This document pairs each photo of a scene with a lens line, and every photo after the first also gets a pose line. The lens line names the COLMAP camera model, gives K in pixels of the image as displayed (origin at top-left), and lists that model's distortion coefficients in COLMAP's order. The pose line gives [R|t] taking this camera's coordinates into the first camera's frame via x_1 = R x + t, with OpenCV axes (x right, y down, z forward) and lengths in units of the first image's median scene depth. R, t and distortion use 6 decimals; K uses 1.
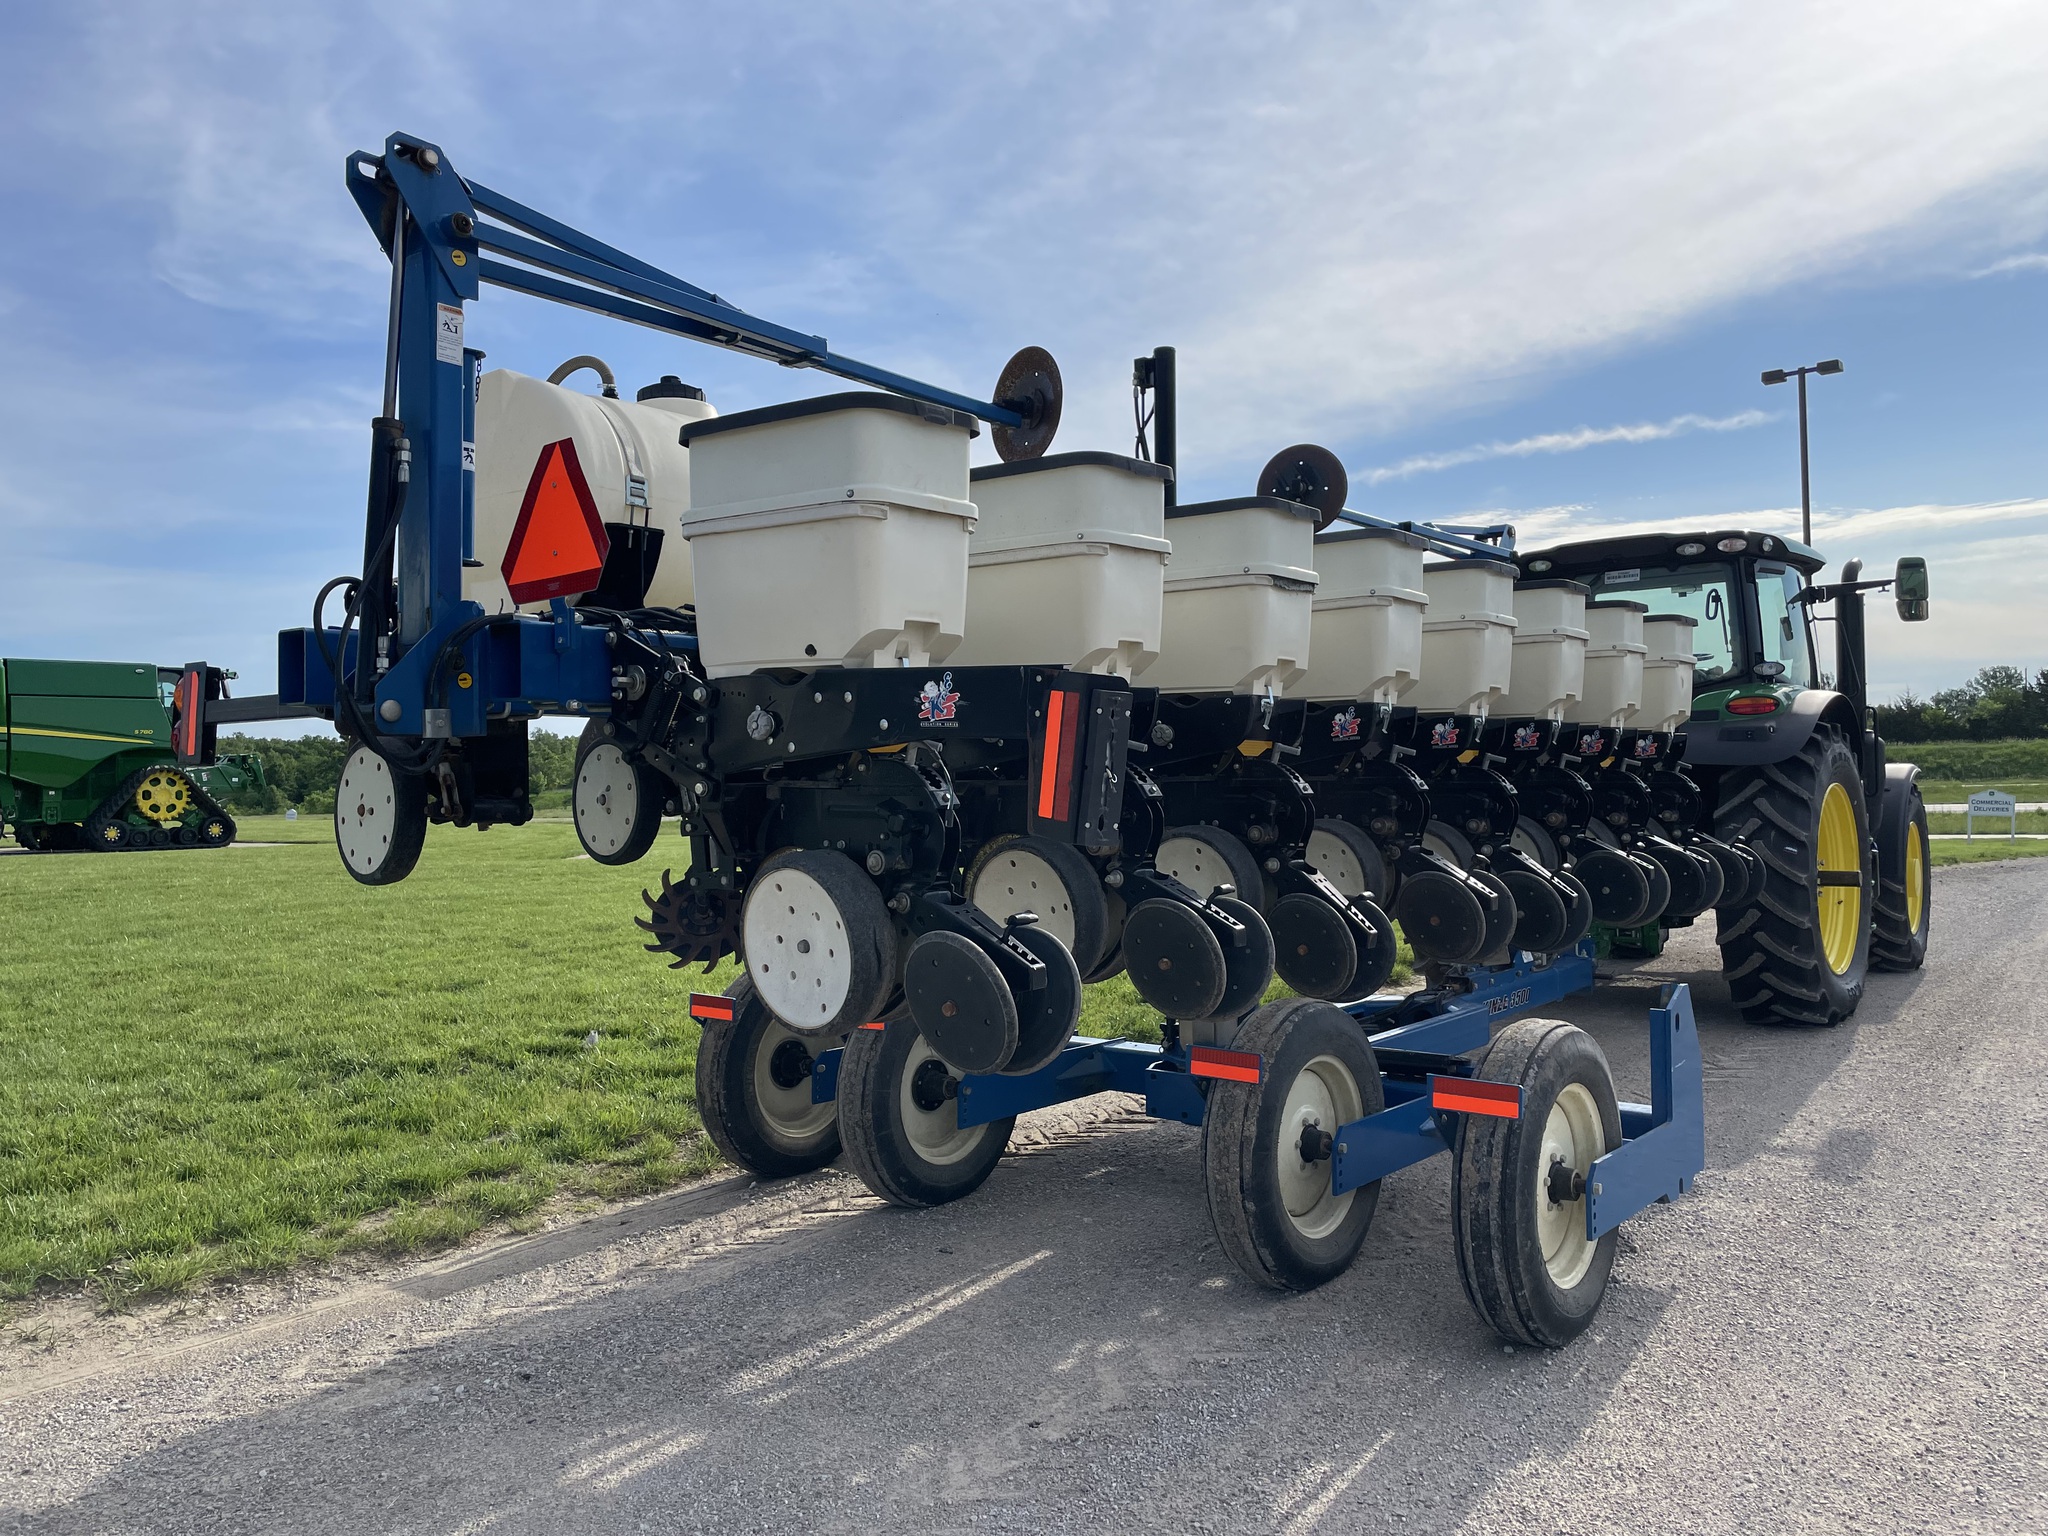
lens RADIAL K [[1564.3, 0, 1020.5], [0, 1564.3, 712.1], [0, 0, 1]] dist [0.028537, -0.002063]
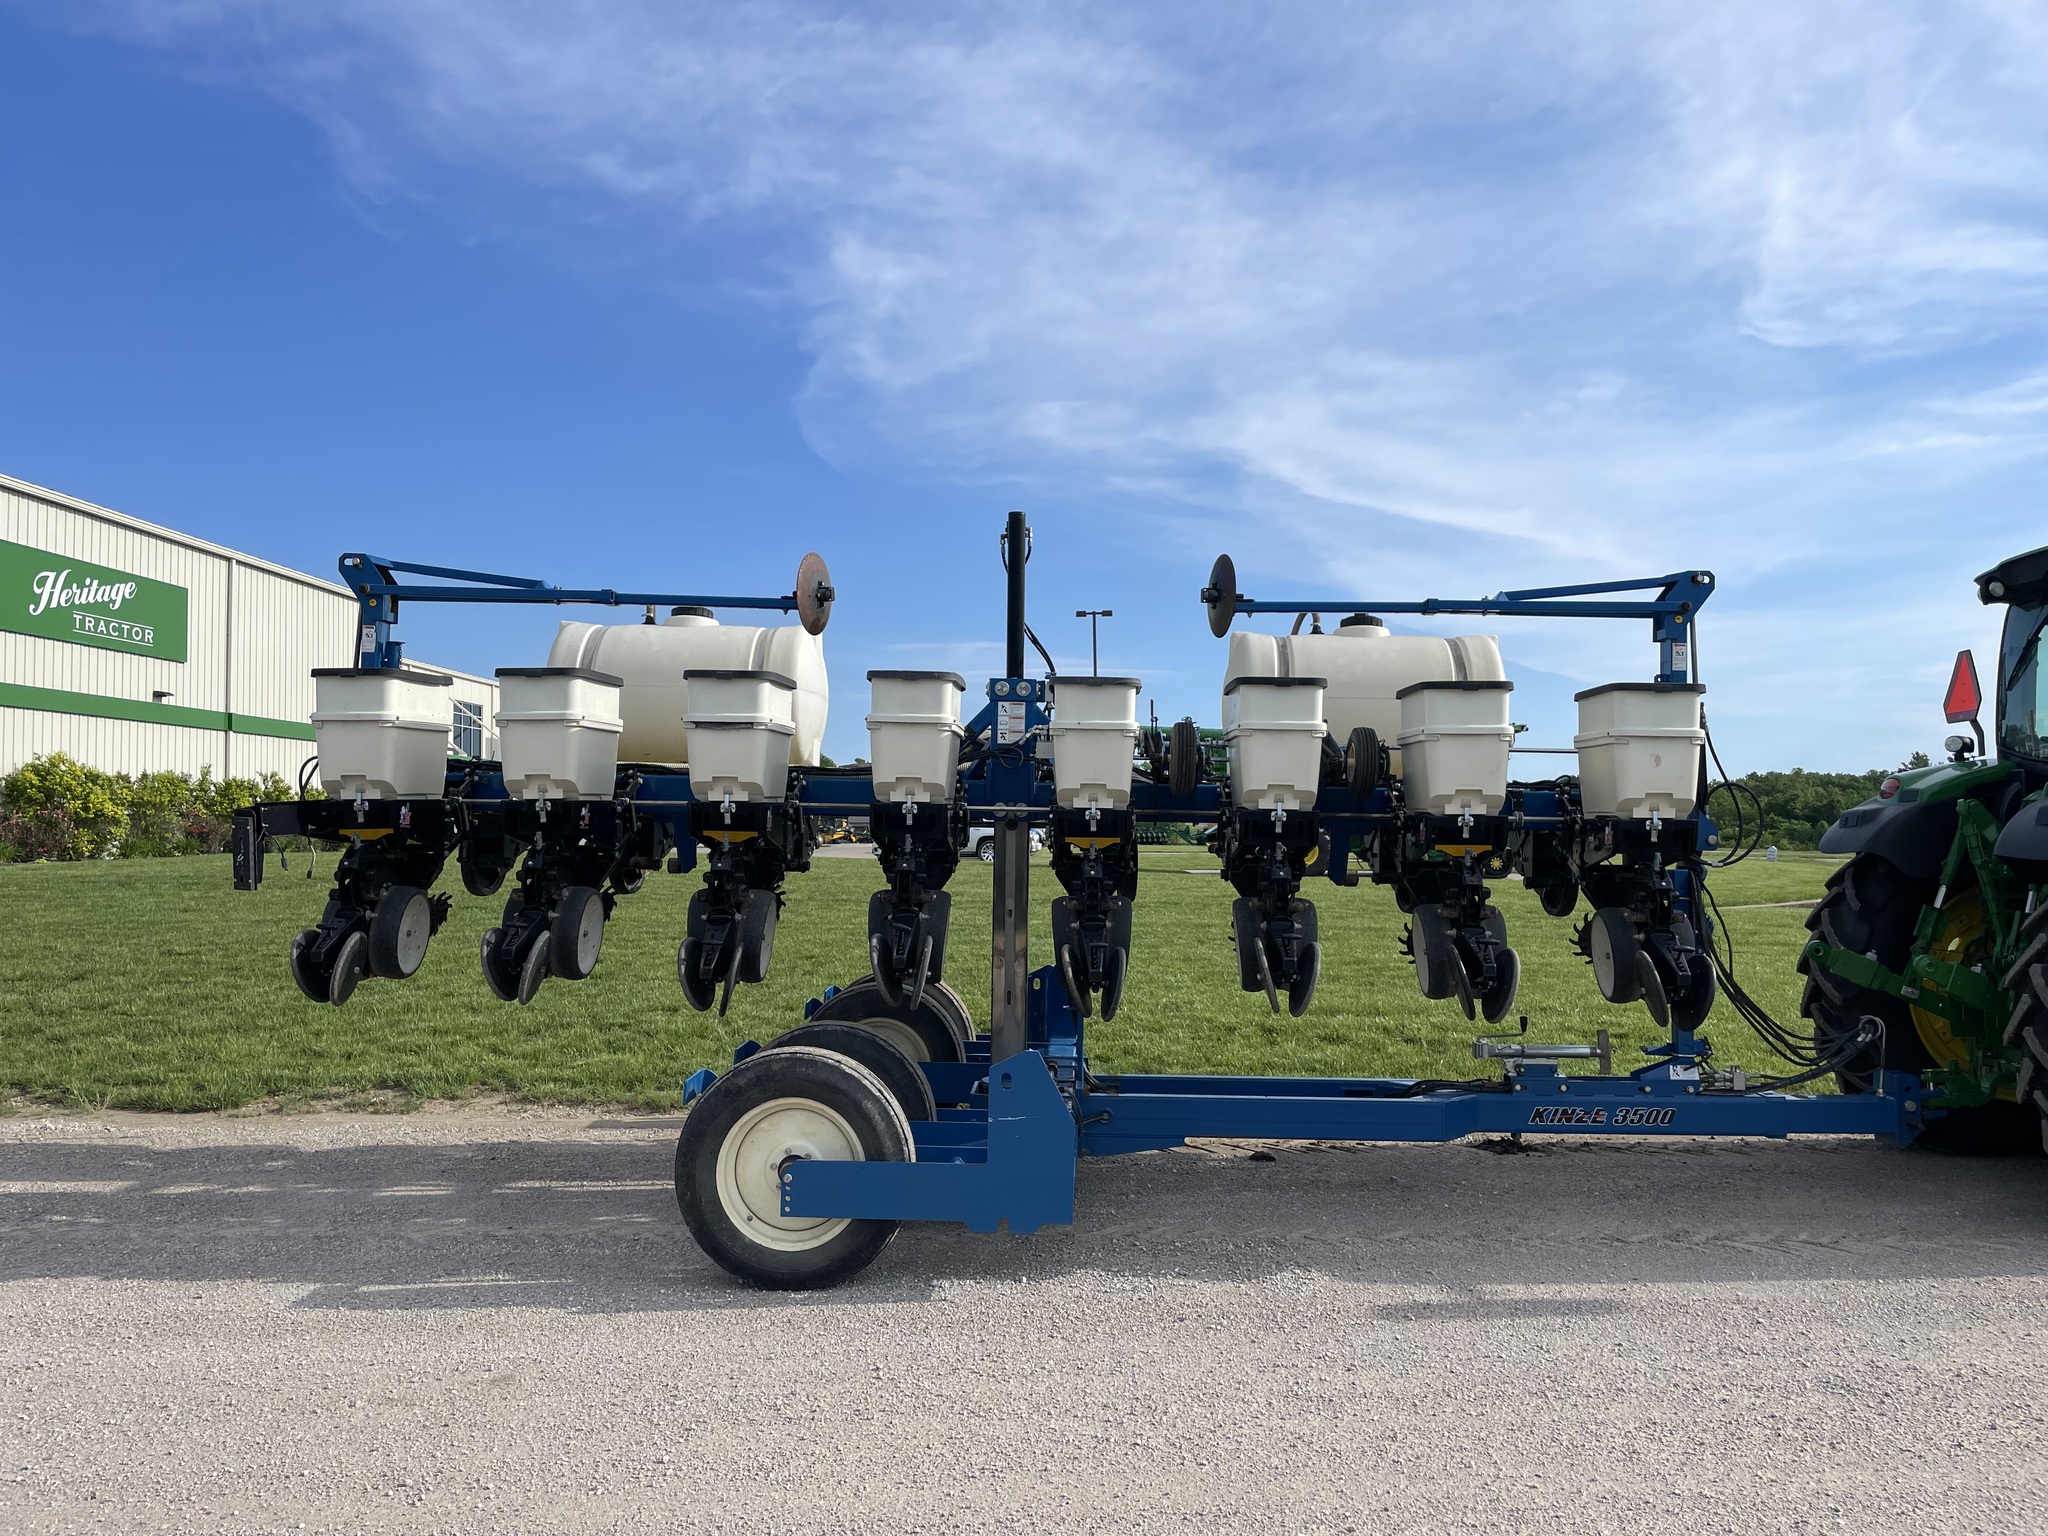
lens RADIAL K [[1538.0, 0, 1034.0], [0, 1538.0, 773.1], [0, 0, 1]] dist [0.091416, -0.124801]
pose [[0.595215, -0.002146, -0.803563, 1.482367], [0.015852, 0.999833, 0.009072, -0.047249], [0.803410, -0.018138, 0.595150, 0.383784]]
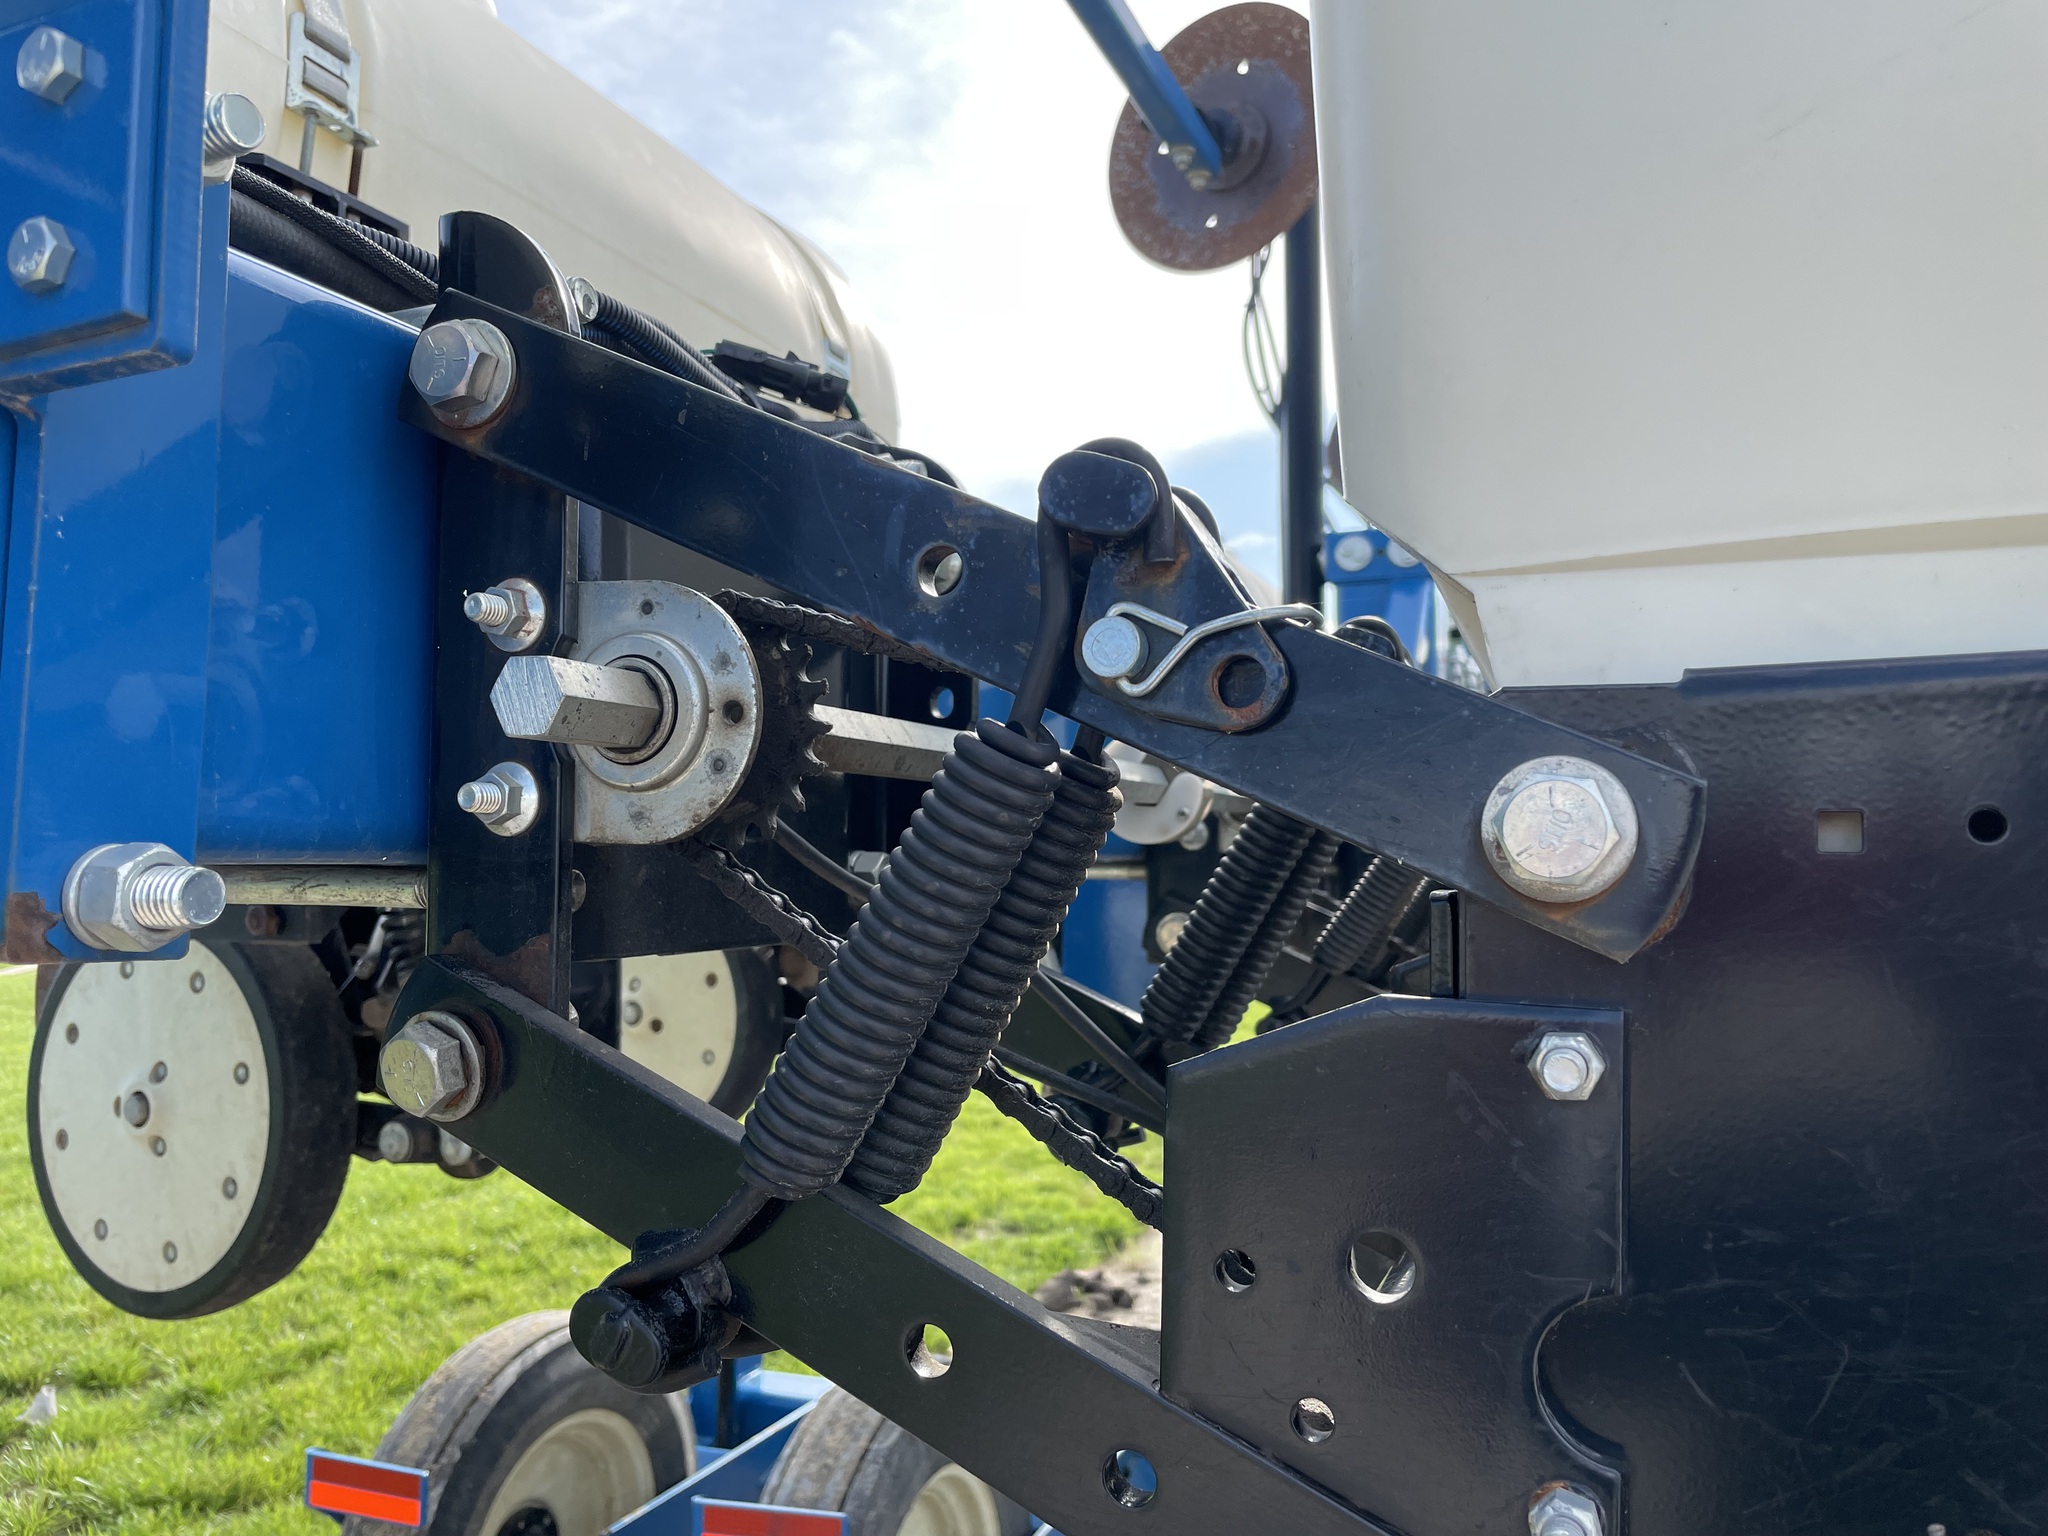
lens RADIAL K [[1669.5, 0, 1024.6], [0, 1669.5, 762.6], [0, 0, 1]] dist [0.002136, -0.002178]
pose [[0.964712, 0.027643, 0.261851, -0.197952], [-0.021902, 0.999452, -0.024818, -0.009332], [-0.262394, 0.018207, 0.964789, 0.674889]]
